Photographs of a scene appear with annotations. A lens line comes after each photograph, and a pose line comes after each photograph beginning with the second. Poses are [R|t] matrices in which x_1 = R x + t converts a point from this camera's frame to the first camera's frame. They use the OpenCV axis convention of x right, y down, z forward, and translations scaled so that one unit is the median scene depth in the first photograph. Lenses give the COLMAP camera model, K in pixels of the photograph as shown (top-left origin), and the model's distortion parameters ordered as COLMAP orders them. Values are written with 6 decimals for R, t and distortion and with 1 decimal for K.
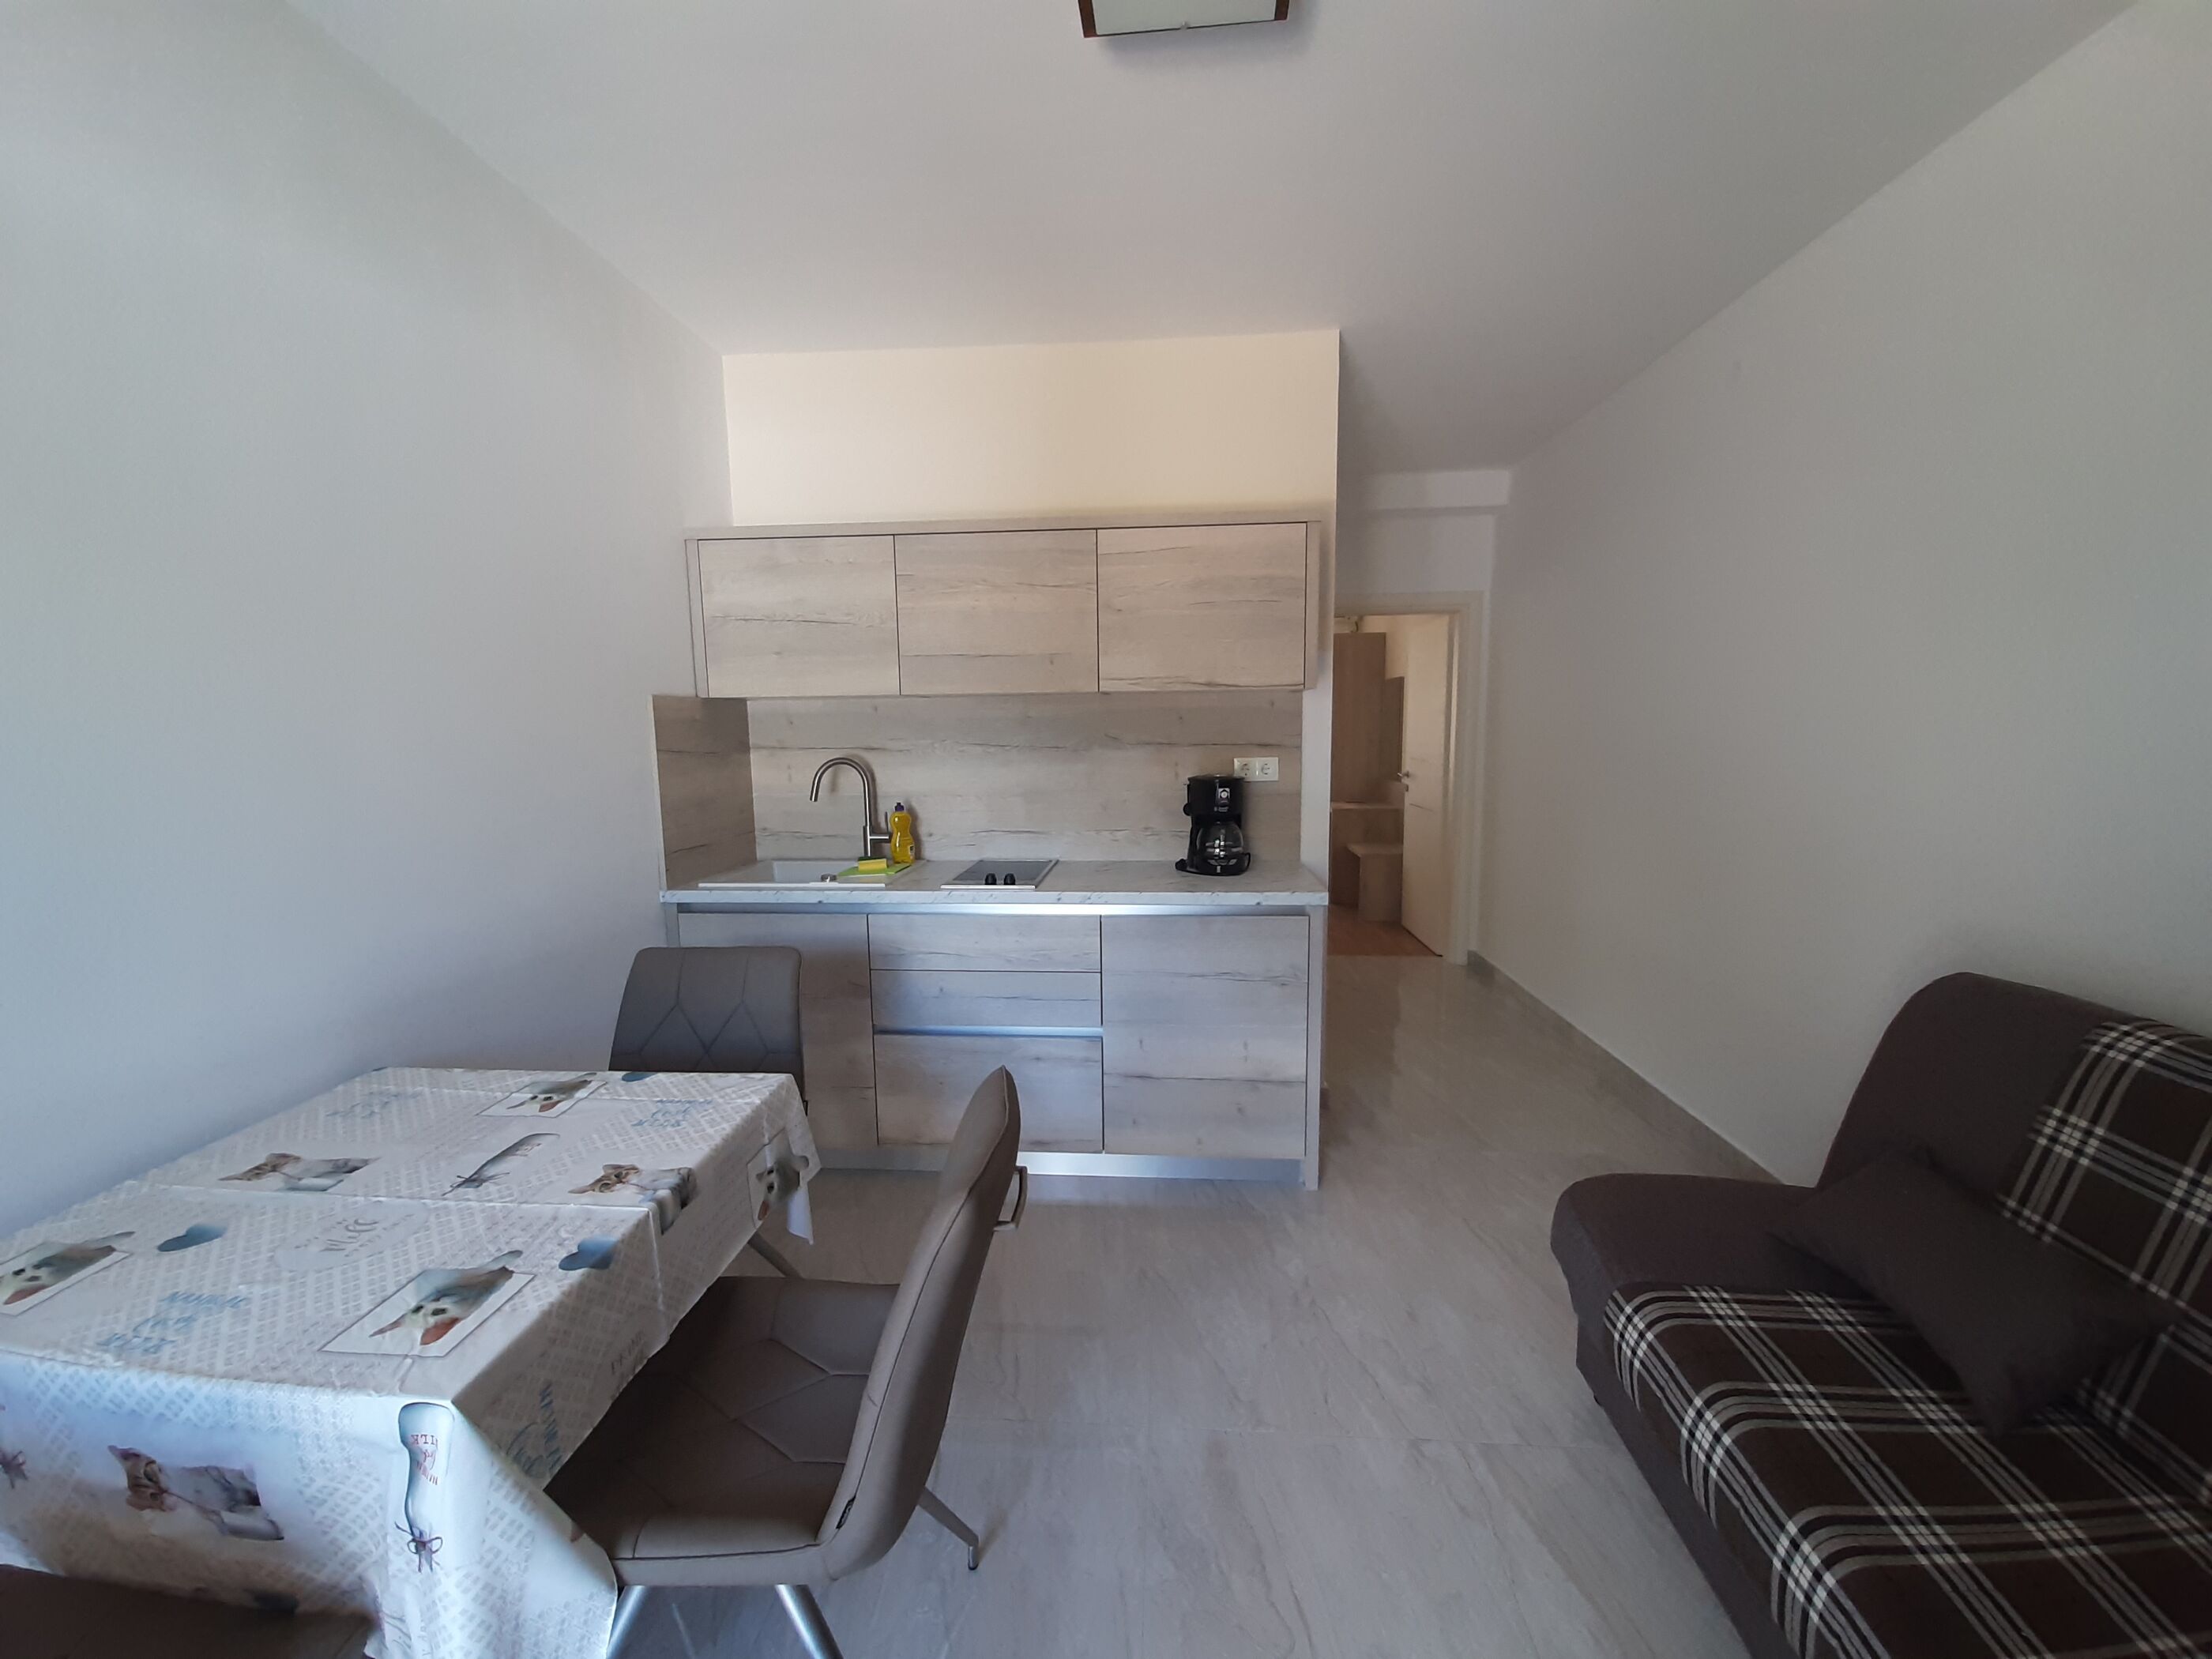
lens RADIAL K [[873.3, 0, 1106.9], [0, 873.3, 838.5], [0, 0, 1]] dist [0.022025, -0.018485]
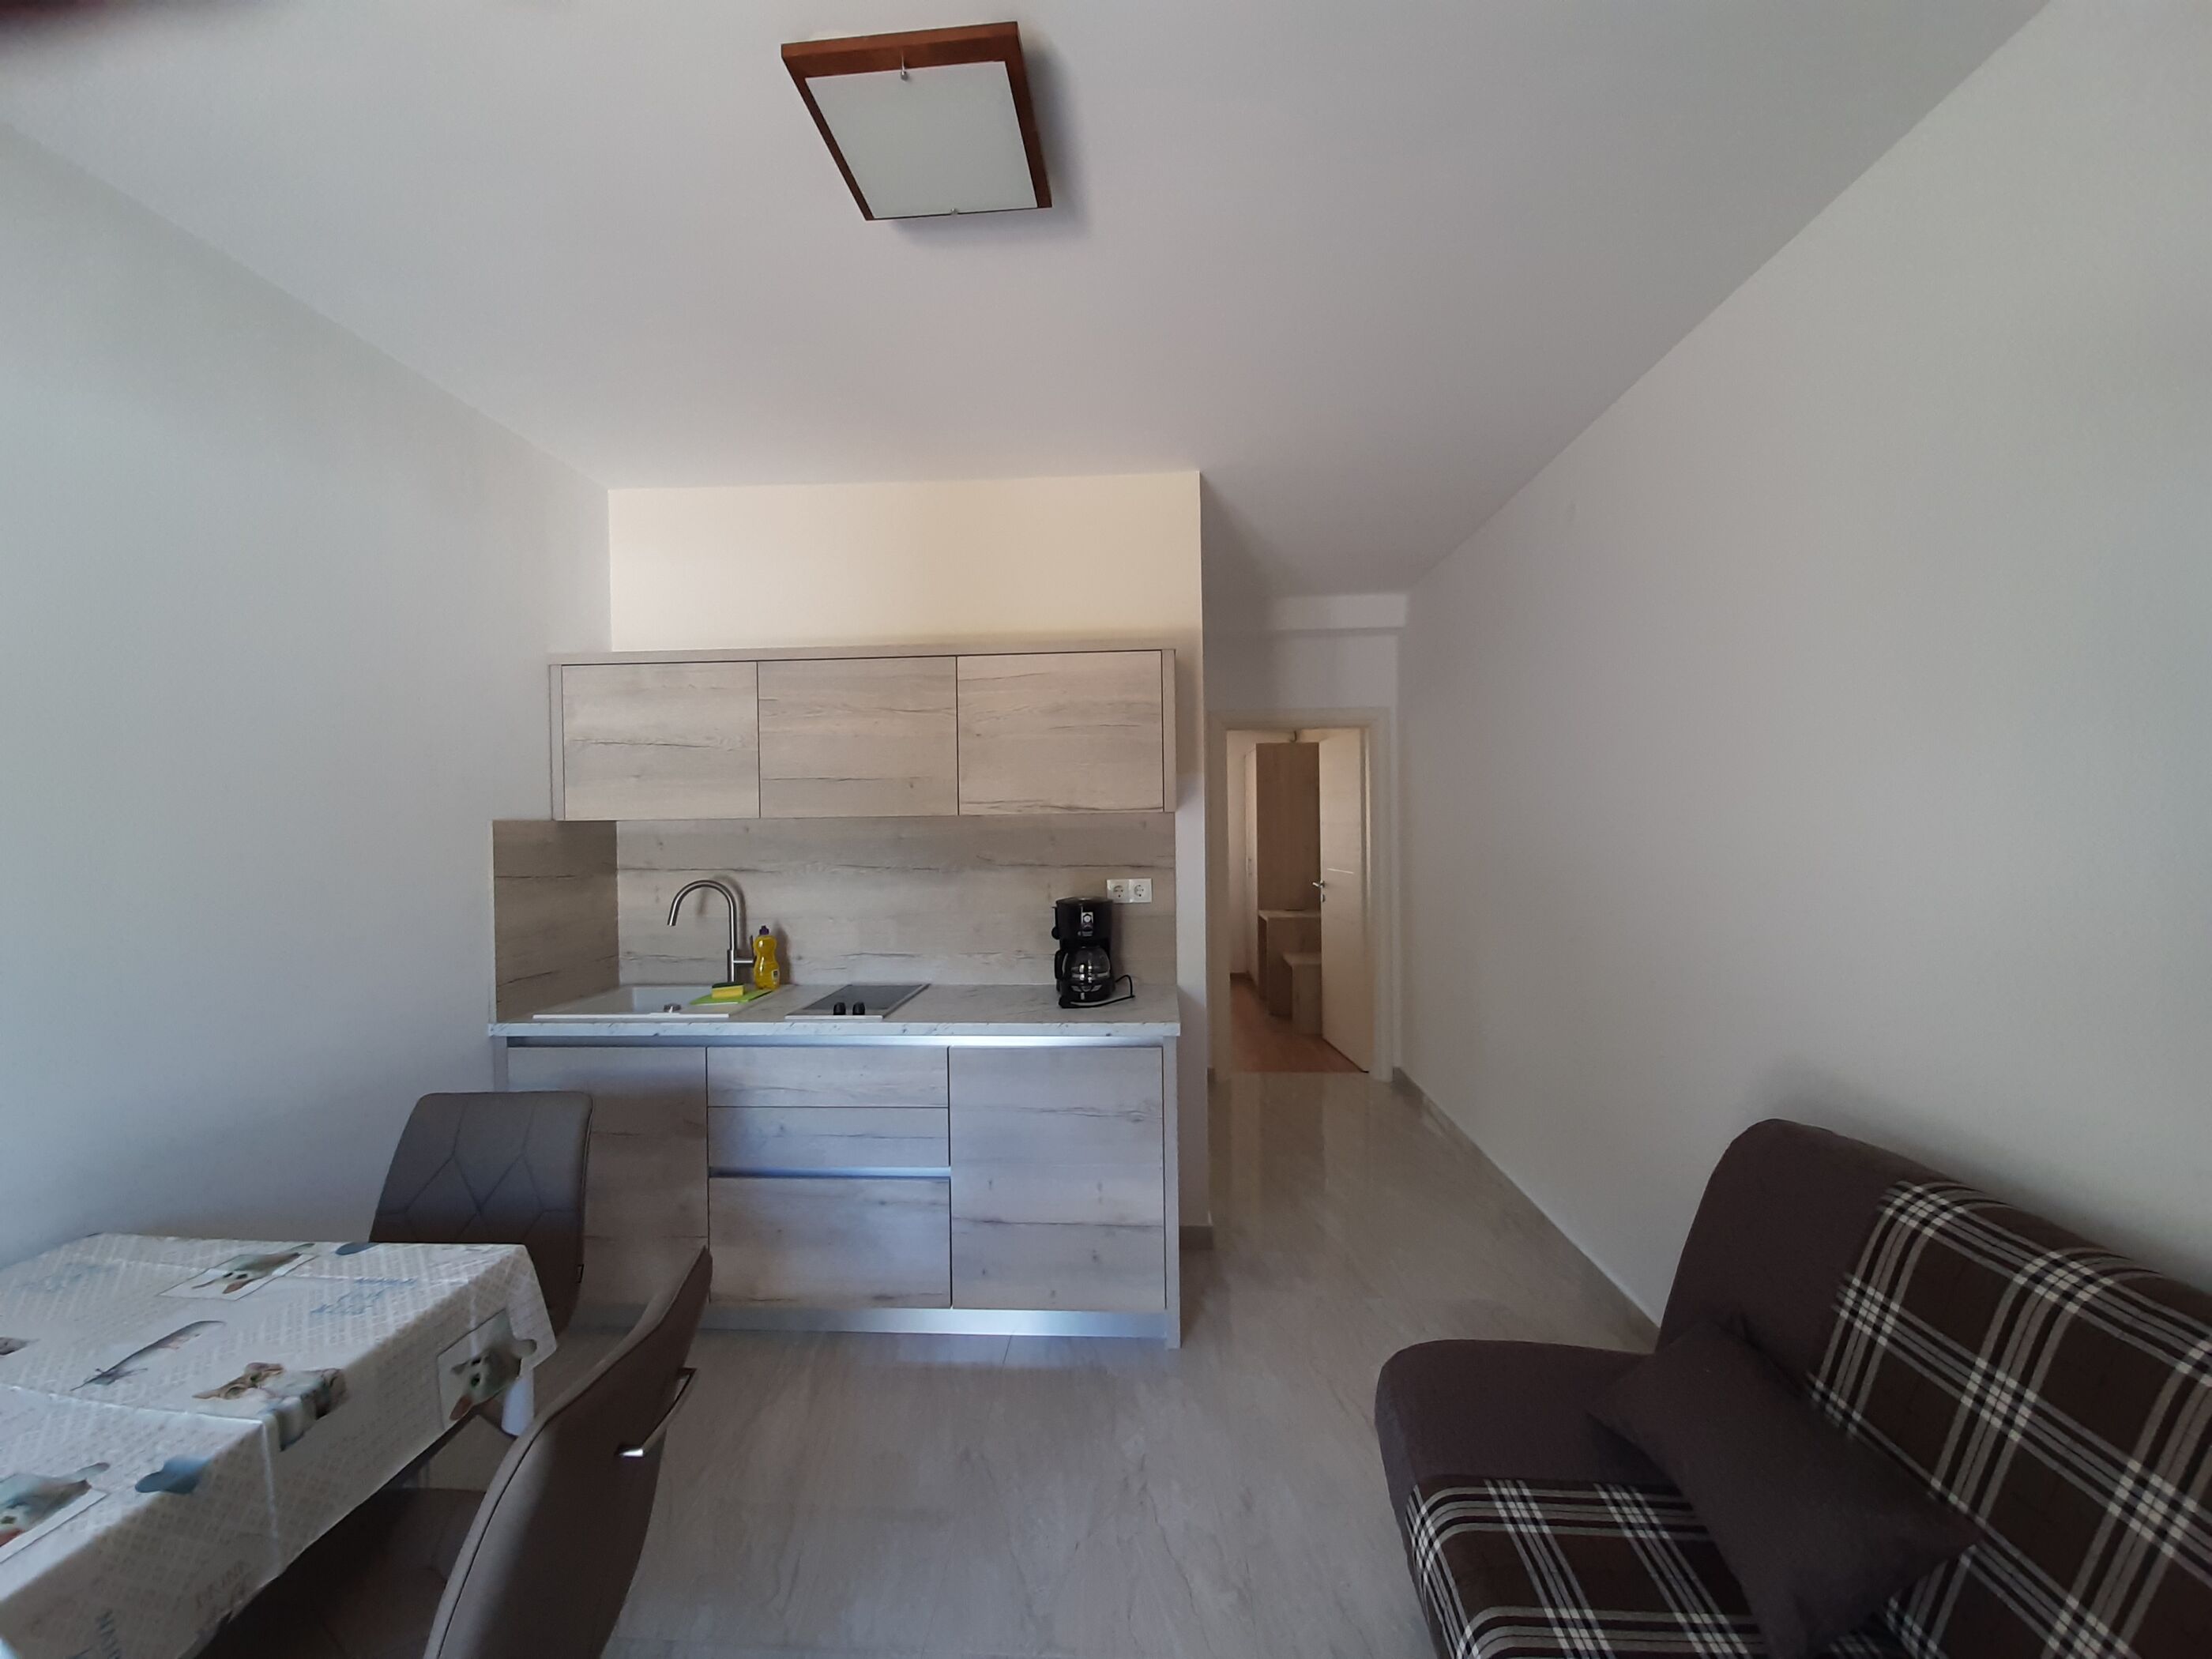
lens RADIAL K [[873.3, 0, 1106.9], [0, 873.3, 838.5], [0, 0, 1]] dist [0.022025, -0.018485]
pose [[0.999803, -0.002551, 0.019683, 0.144863], [0.004768, 0.993530, -0.113466, -0.029136], [-0.019266, 0.113537, 0.993347, 0.016096]]
